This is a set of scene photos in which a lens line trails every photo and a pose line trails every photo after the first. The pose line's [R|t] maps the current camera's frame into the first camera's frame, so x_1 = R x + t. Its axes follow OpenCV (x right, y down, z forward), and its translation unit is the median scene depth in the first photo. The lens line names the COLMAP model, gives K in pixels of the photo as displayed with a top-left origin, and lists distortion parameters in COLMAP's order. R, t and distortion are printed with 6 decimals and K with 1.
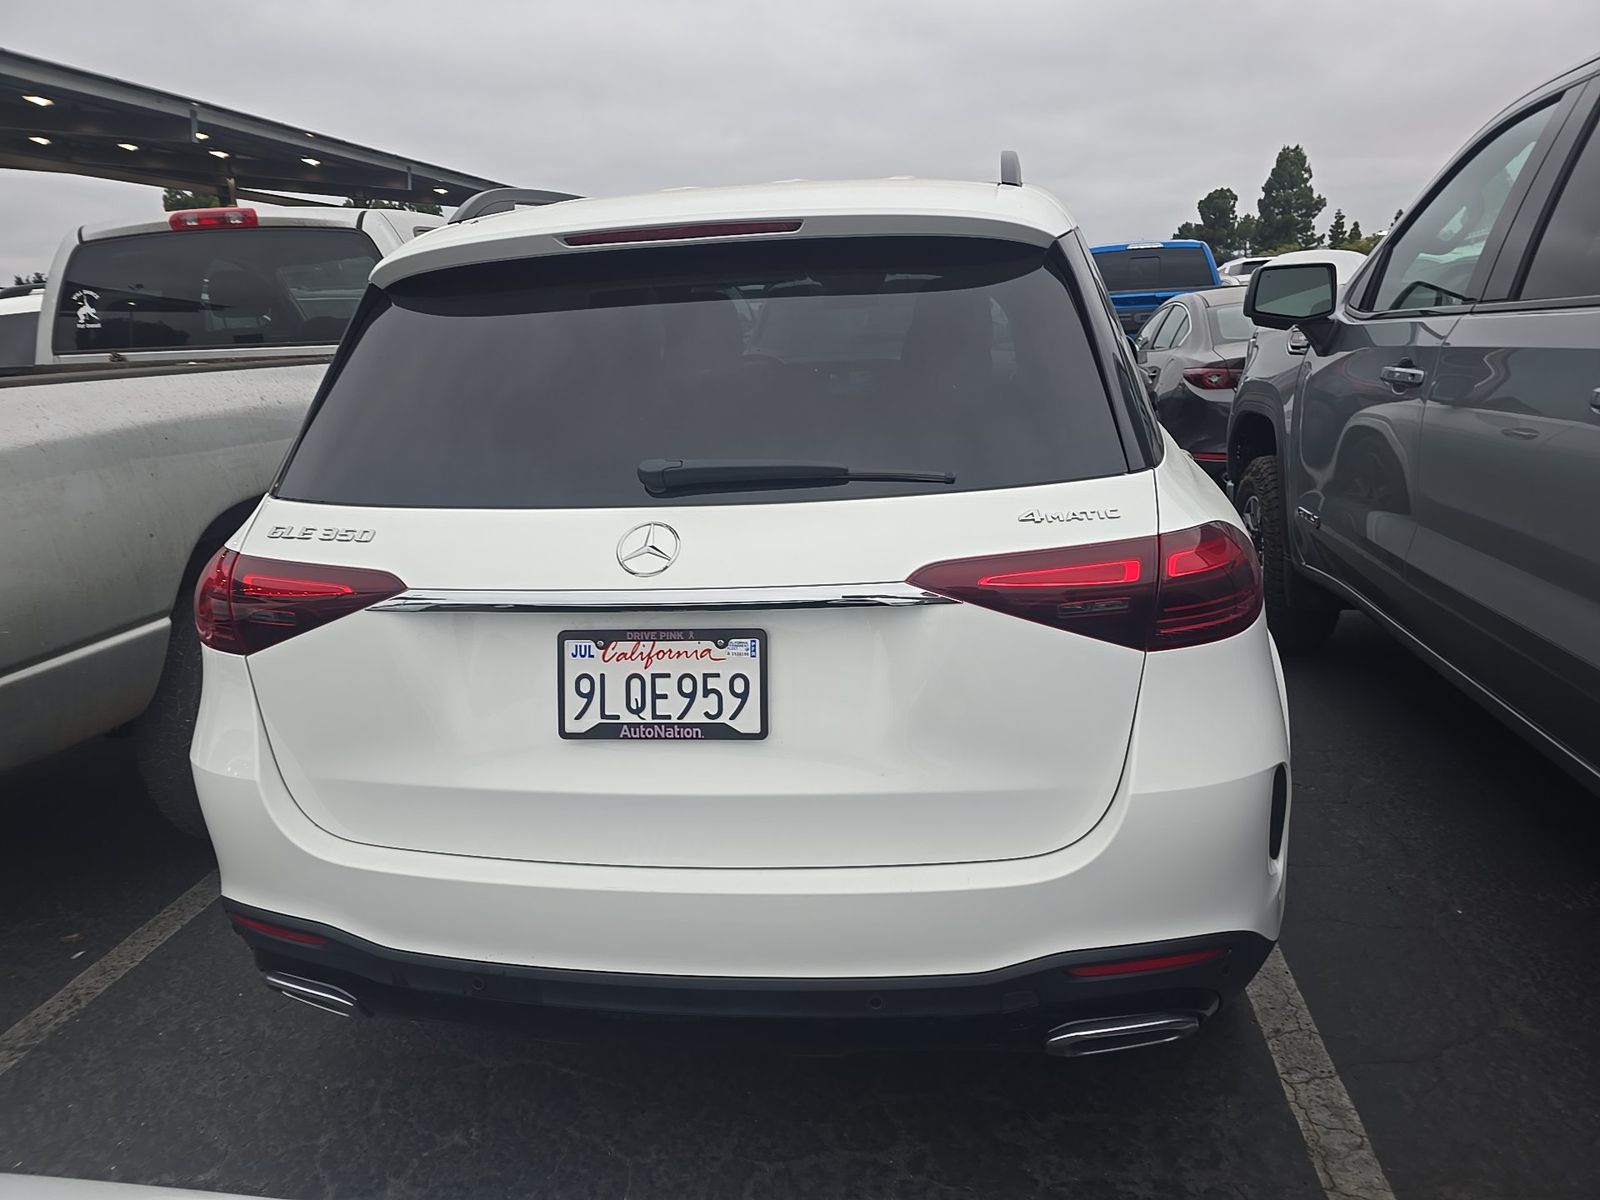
lens RADIAL K [[1048.2, 0, 800.0], [0, 1048.2, 600.0], [0, 0, 1]] dist [0.087237, -0.066560]
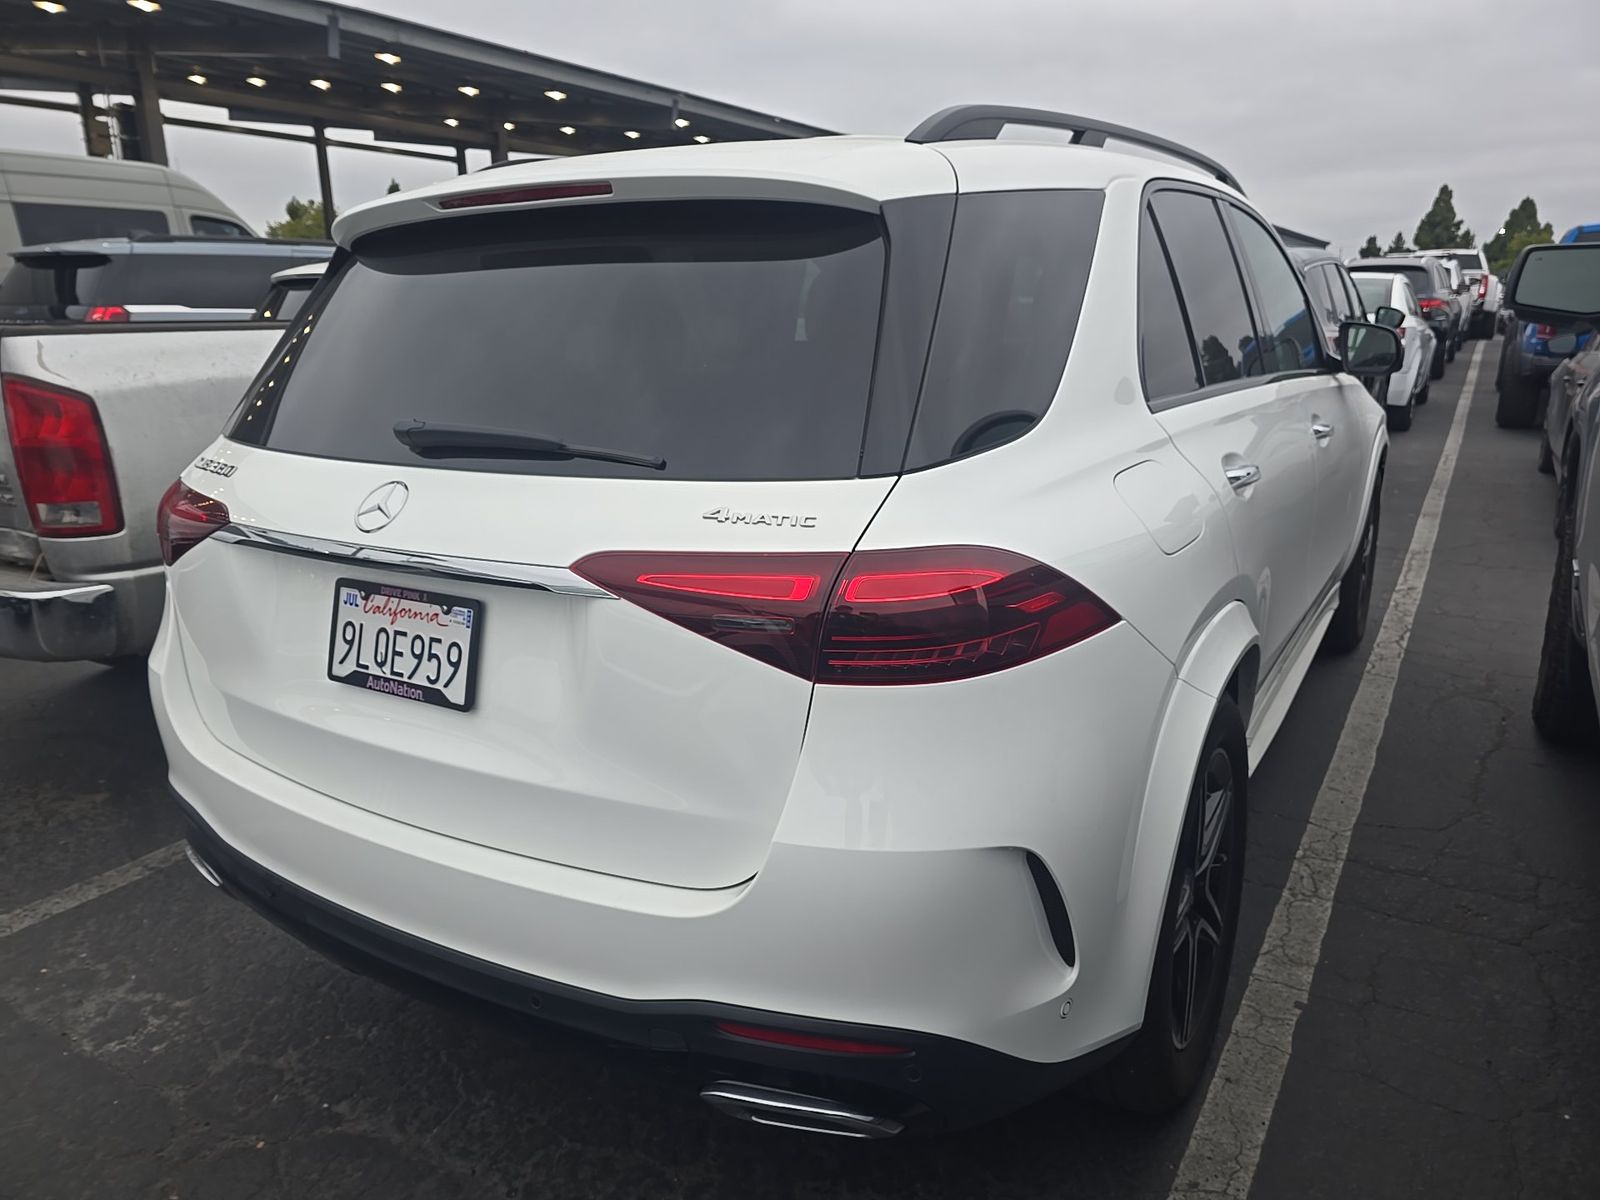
lens RADIAL K [[1075.0, 0, 800.0], [0, 1075.0, 600.0], [0, 0, 1]] dist [-0.002239, 0.064968]
pose [[0.925390, 0.133420, -0.354758, 0.586342], [-0.127569, 0.991025, 0.039948, -0.050187], [0.356903, 0.008289, 0.934105, 0.169979]]
